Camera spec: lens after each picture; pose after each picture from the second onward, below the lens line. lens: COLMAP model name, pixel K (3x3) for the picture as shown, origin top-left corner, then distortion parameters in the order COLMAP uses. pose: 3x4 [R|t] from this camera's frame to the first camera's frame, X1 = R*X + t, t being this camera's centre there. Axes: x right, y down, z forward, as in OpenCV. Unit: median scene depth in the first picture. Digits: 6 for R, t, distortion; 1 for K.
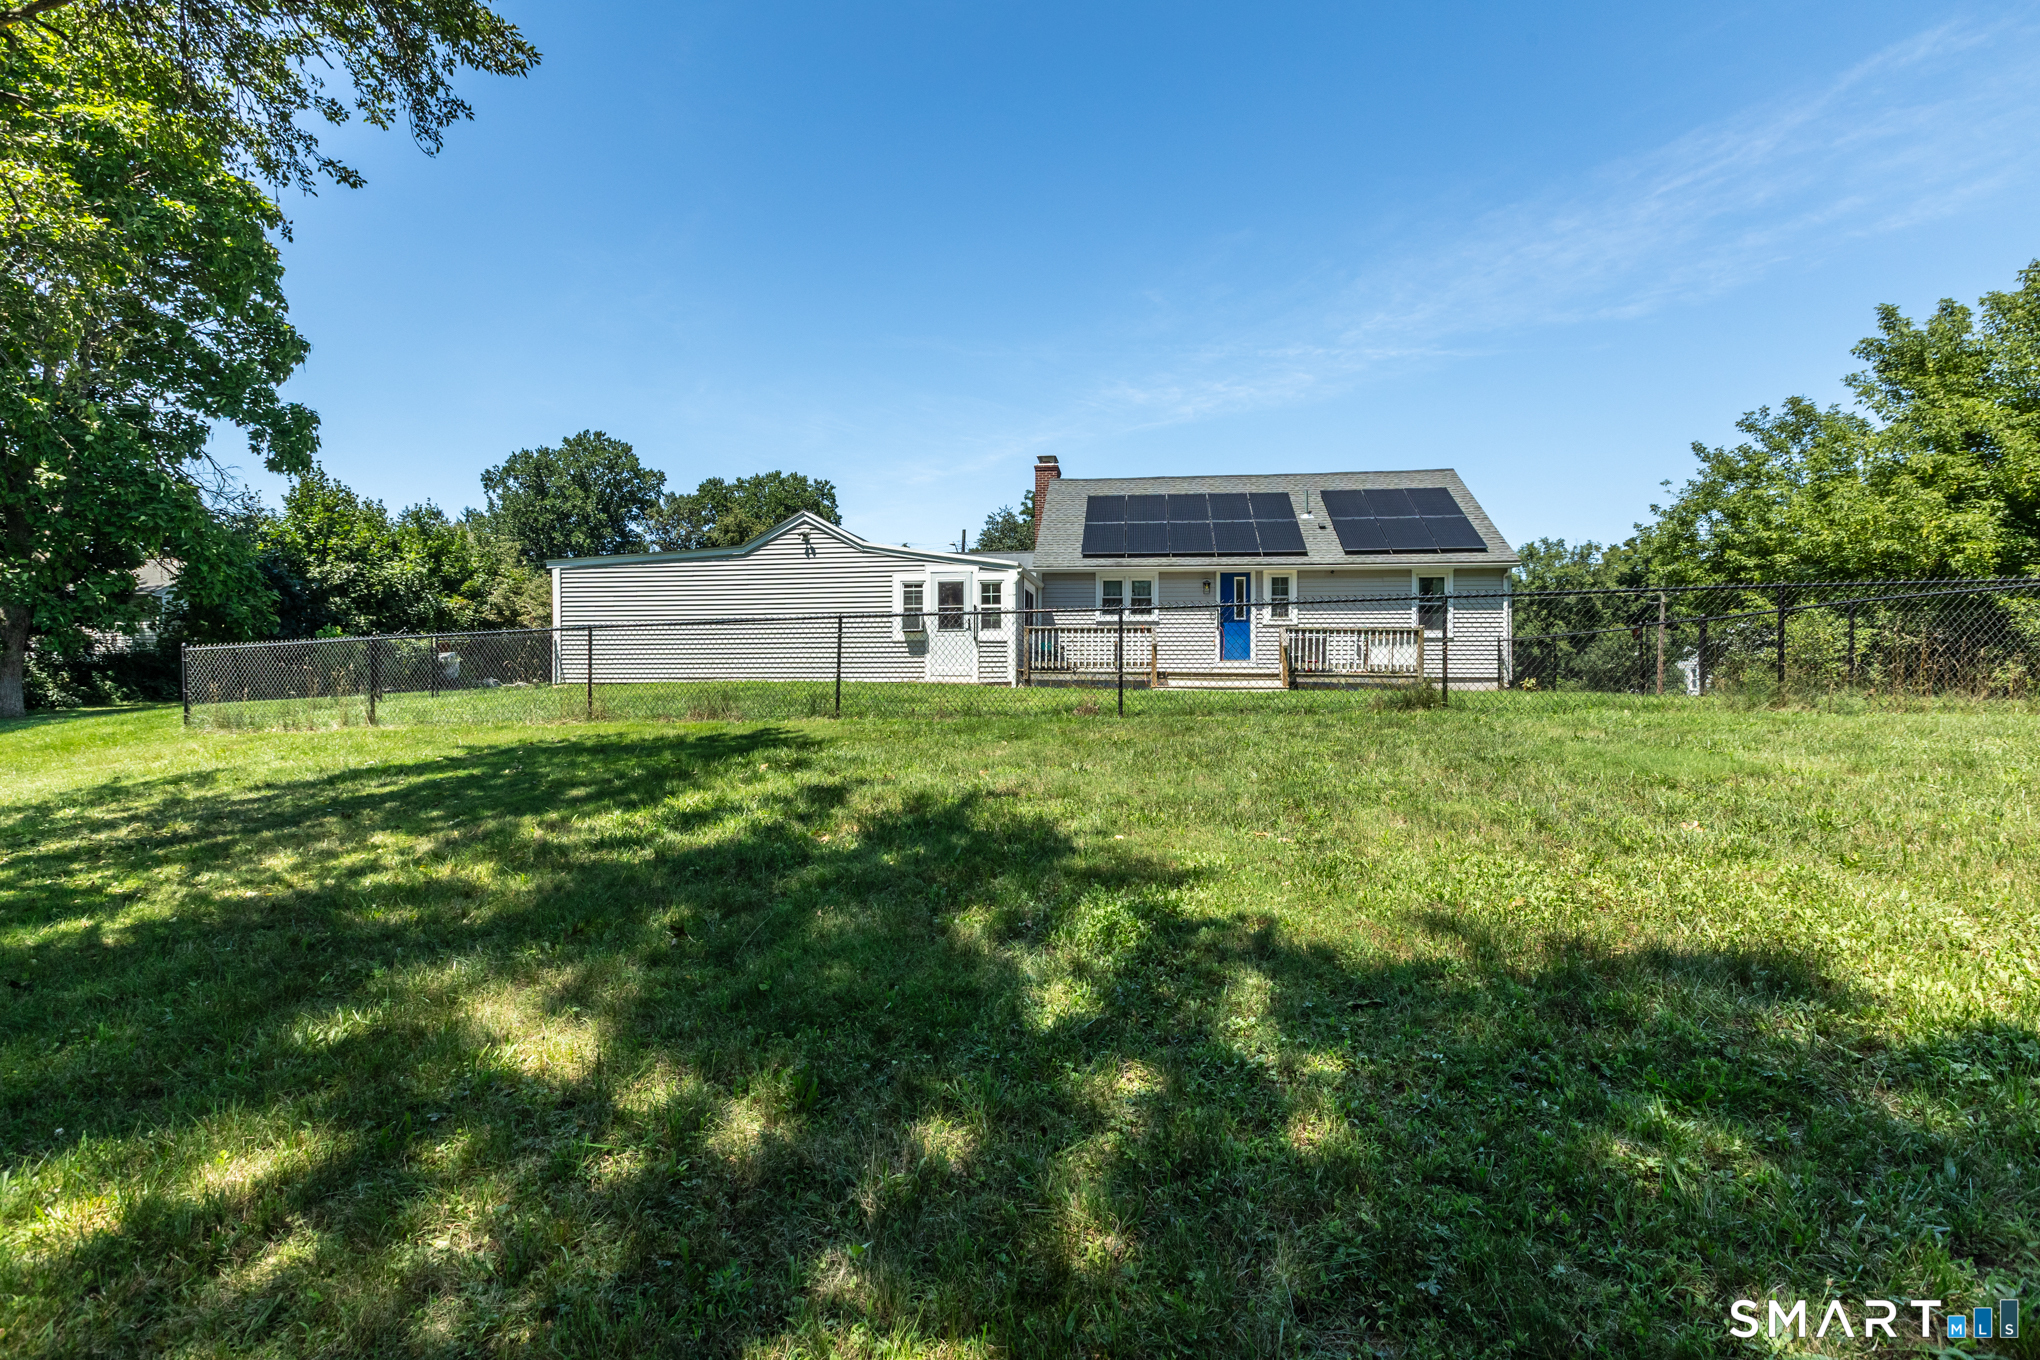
lens RADIAL K [[948.2, 0, 1025.3], [0, 948.2, 675.3], [0, 0, 1]] dist [0.001147, -0.000601]
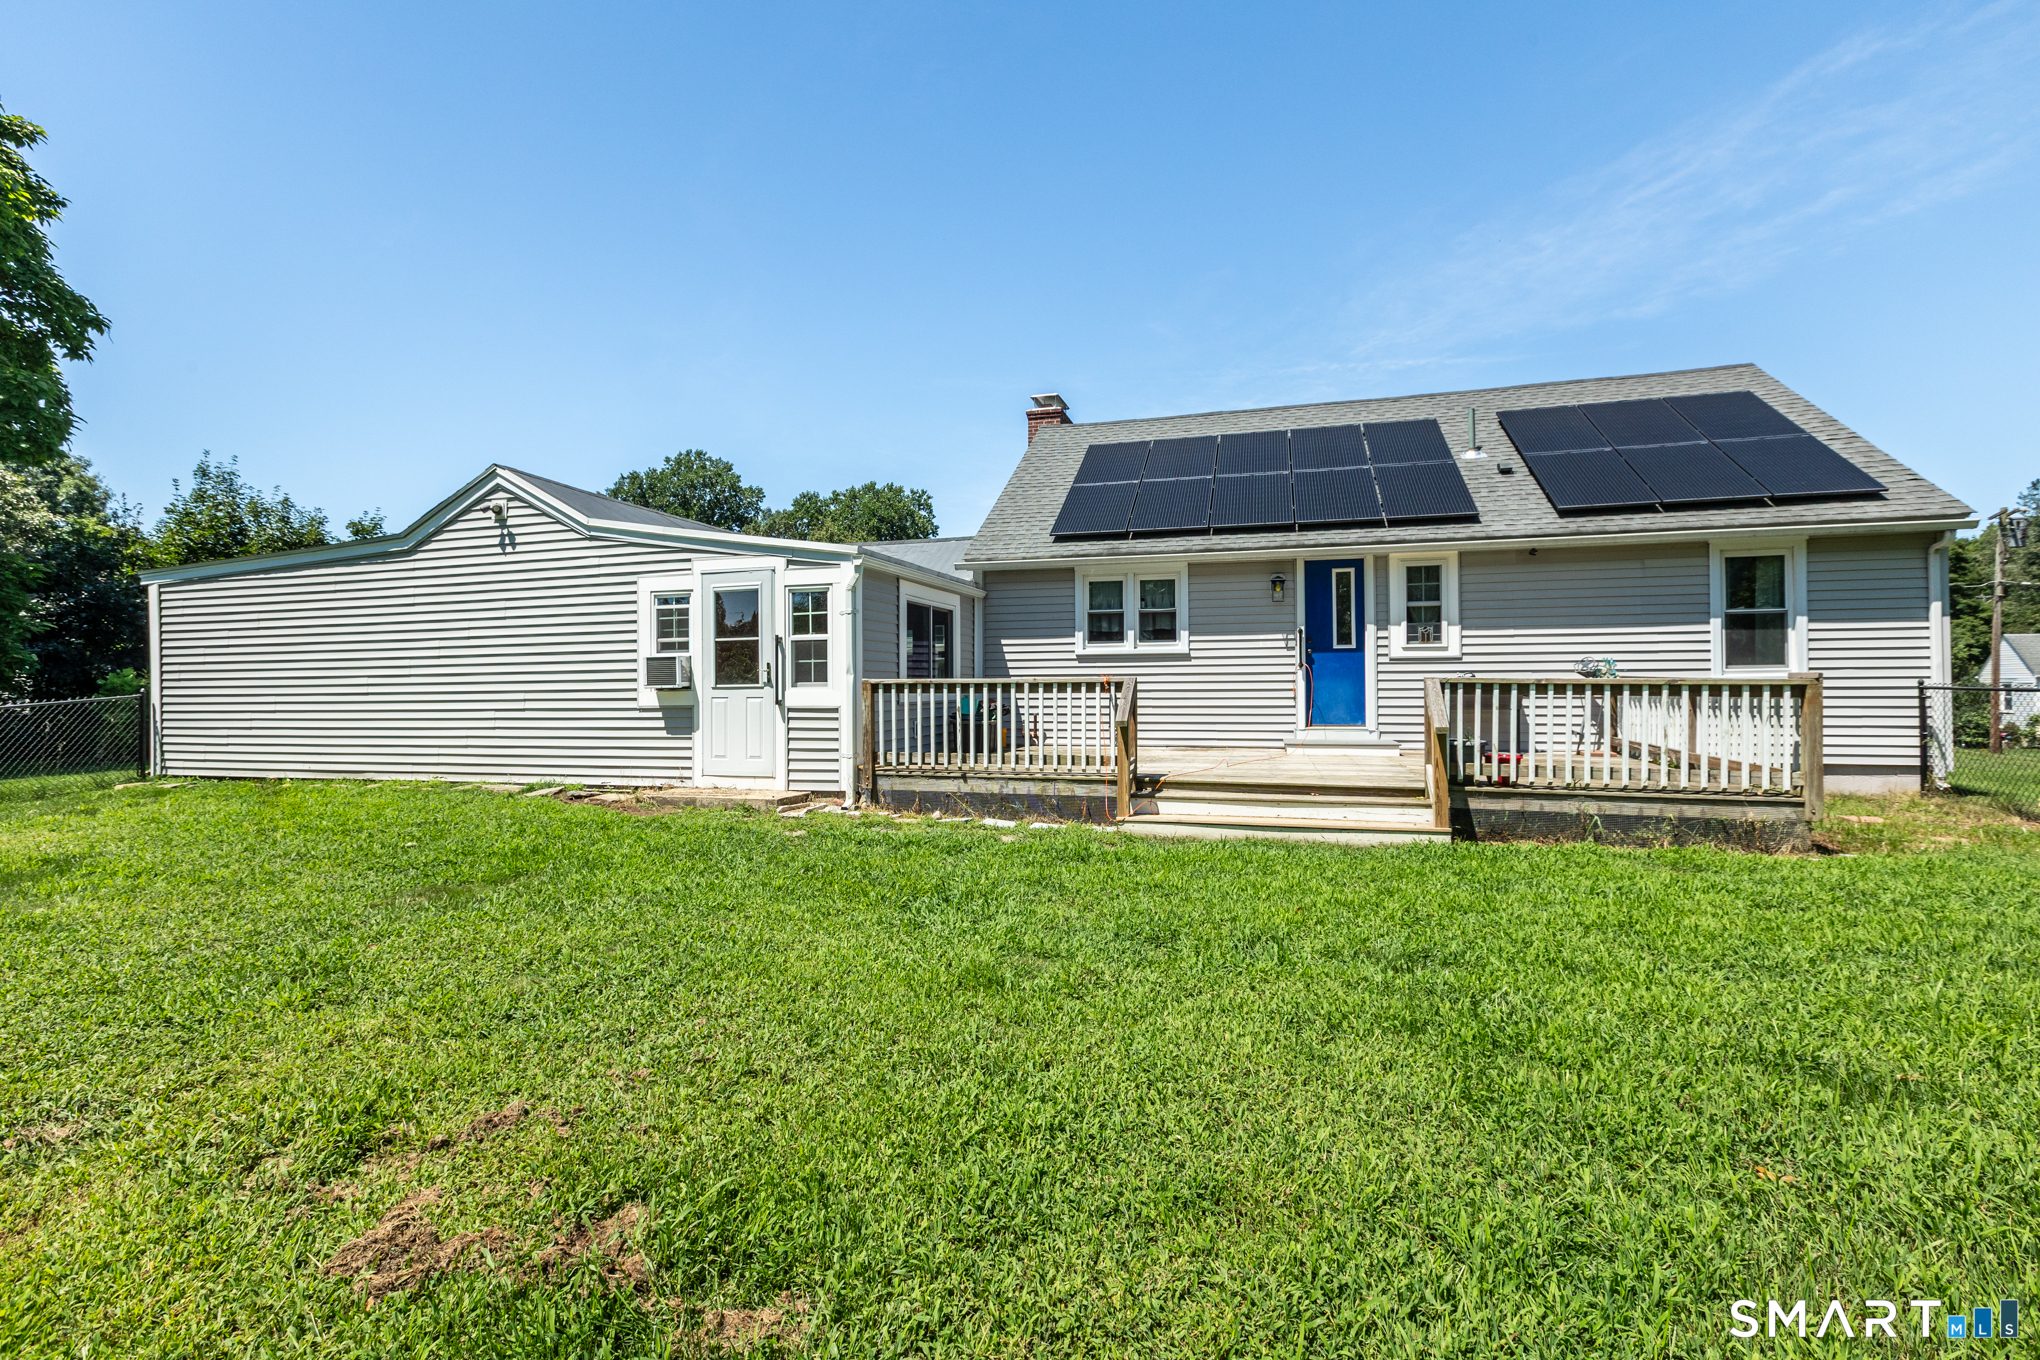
lens RADIAL K [[909.2, 0, 1021.6], [0, 909.2, 681.7], [0, 0, 1]] dist [-0.000518, -0.000710]
pose [[0.988415, -0.010406, -0.151416, 0.125386], [0.010362, 0.999946, -0.001081, -0.041611], [0.151419, -0.000500, 0.988470, 0.472618]]
